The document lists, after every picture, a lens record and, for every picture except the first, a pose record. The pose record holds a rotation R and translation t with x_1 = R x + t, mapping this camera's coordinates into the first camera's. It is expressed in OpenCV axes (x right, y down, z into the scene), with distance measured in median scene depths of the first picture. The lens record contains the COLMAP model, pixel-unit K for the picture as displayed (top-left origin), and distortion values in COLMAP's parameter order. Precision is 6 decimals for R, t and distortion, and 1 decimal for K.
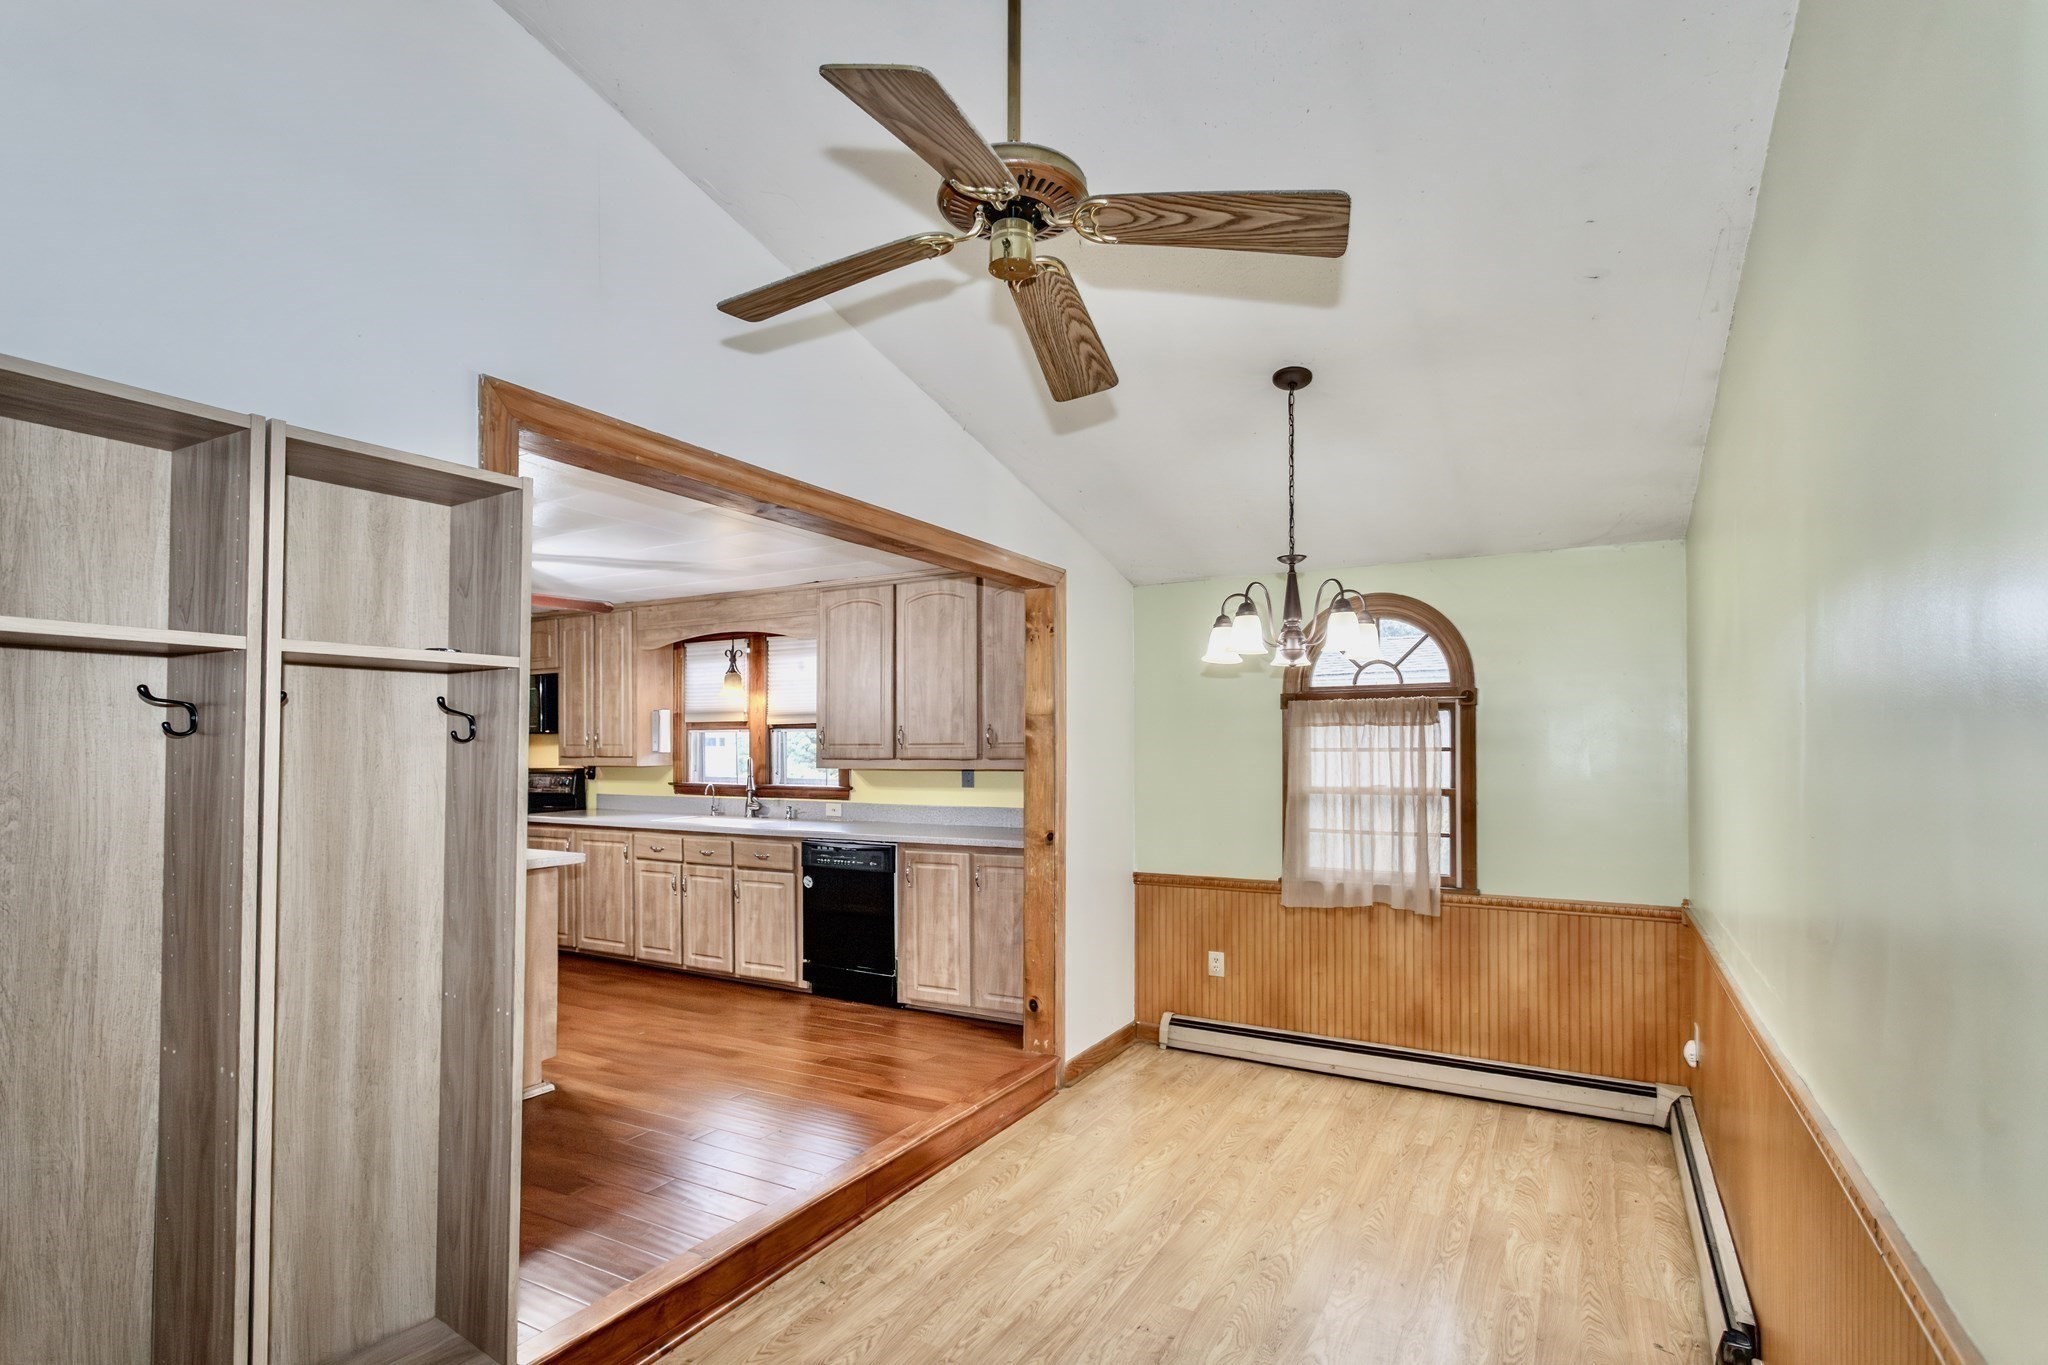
lens RADIAL K [[987.1, 0, 1014.0], [0, 987.1, 738.4], [0, 0, 1]] dist [0.002464, 0.000365]
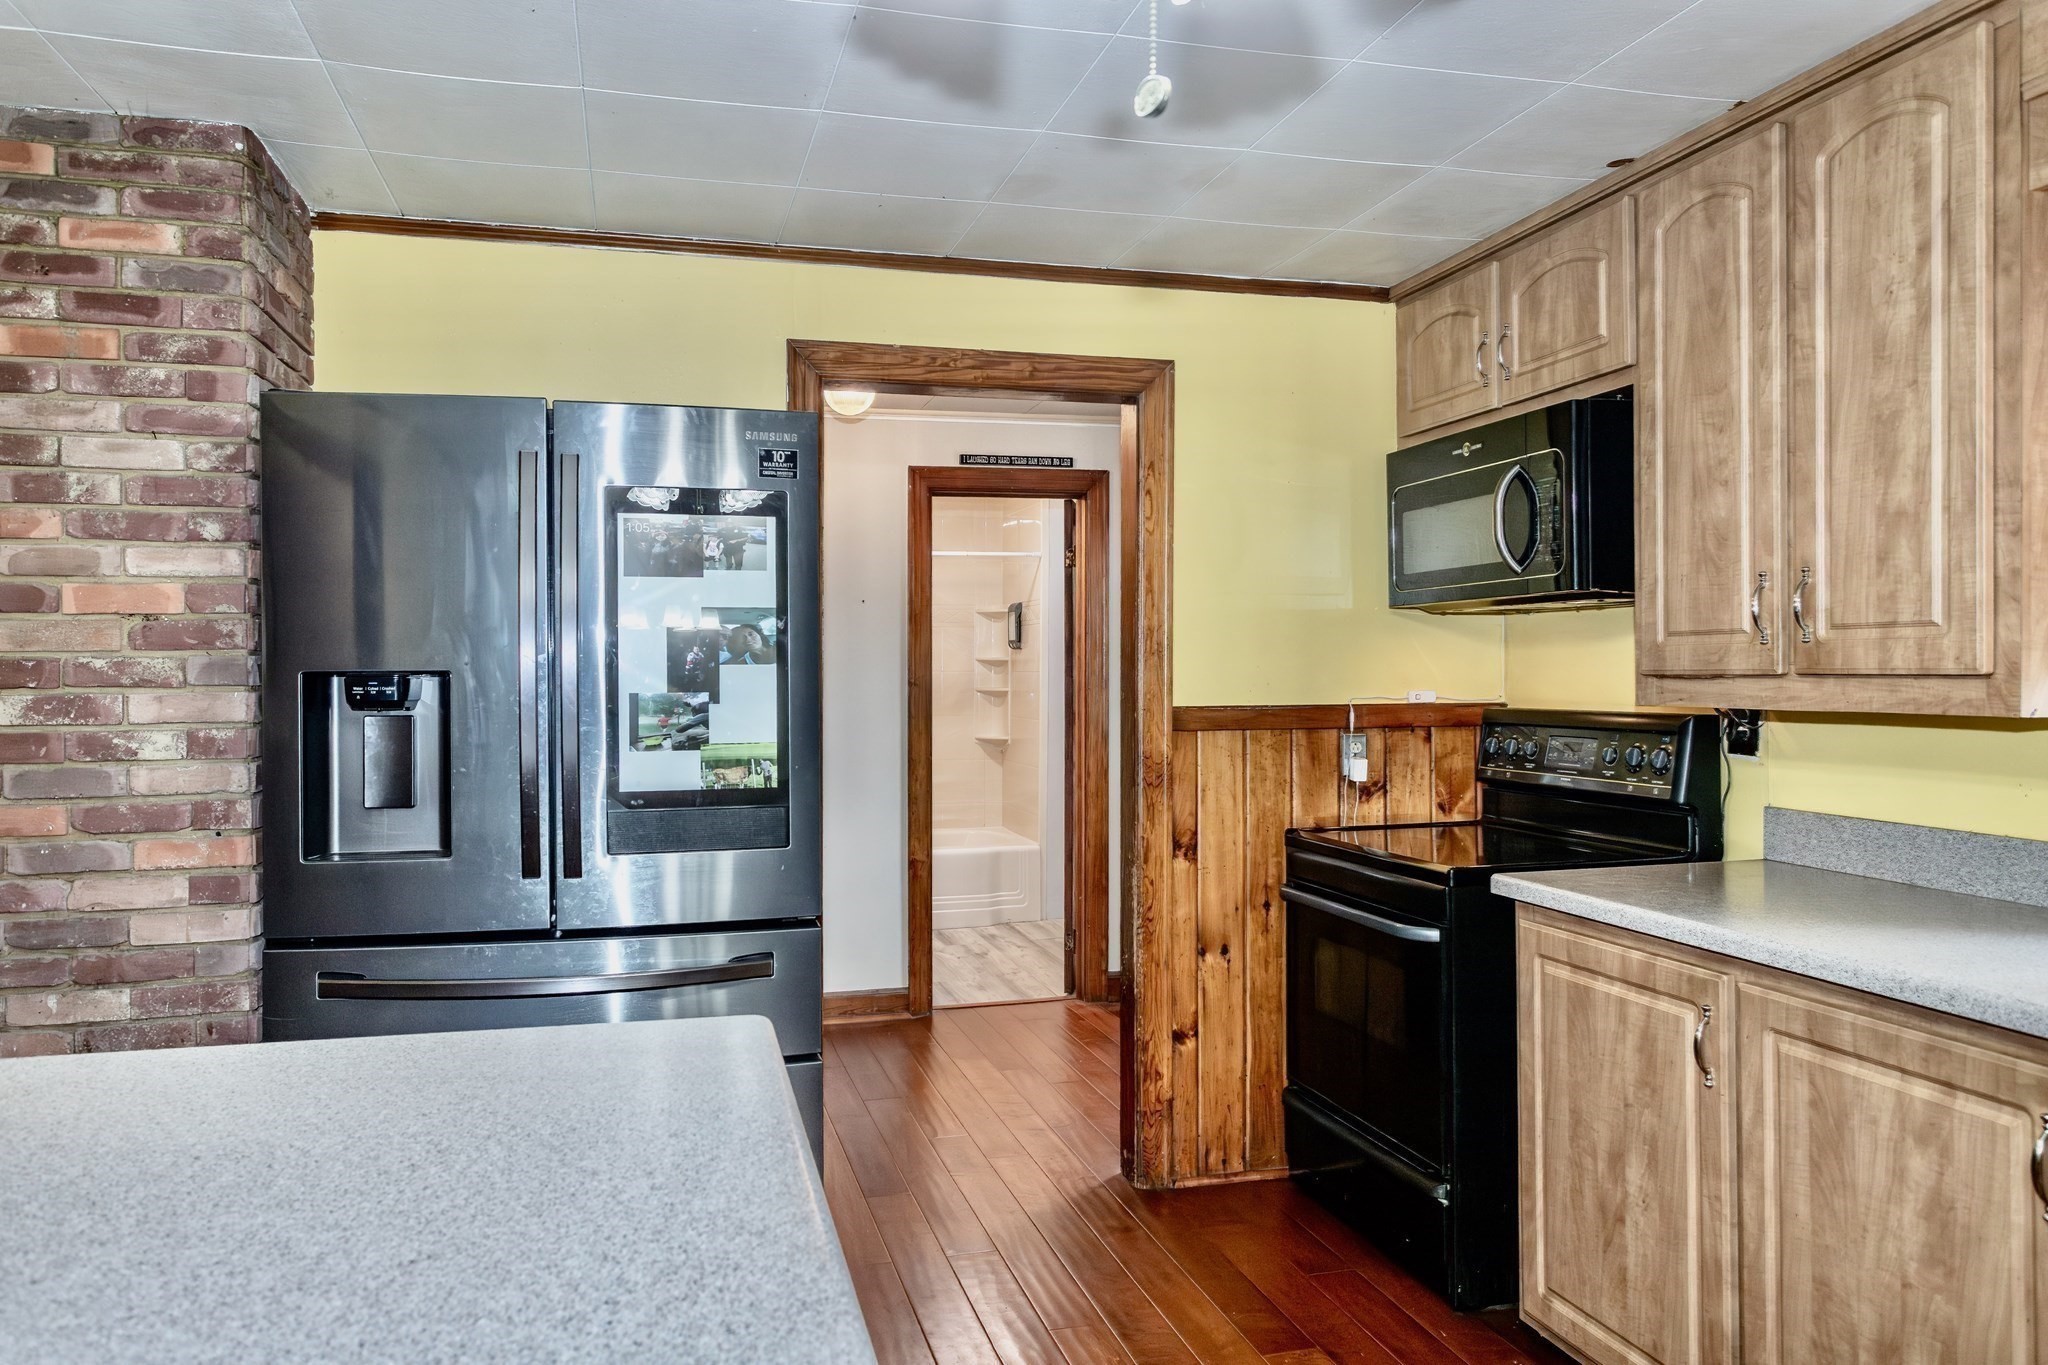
lens RADIAL K [[1412.8, 0, 980.0], [0, 1412.8, 672.2], [0, 0, 1]] dist [0.005388, -0.000379]
pose [[0.688600, 0.001707, -0.725139, -0.416829], [0.007850, 0.999921, 0.009809, 0.017330], [0.725099, -0.012447, 0.688532, 0.818810]]
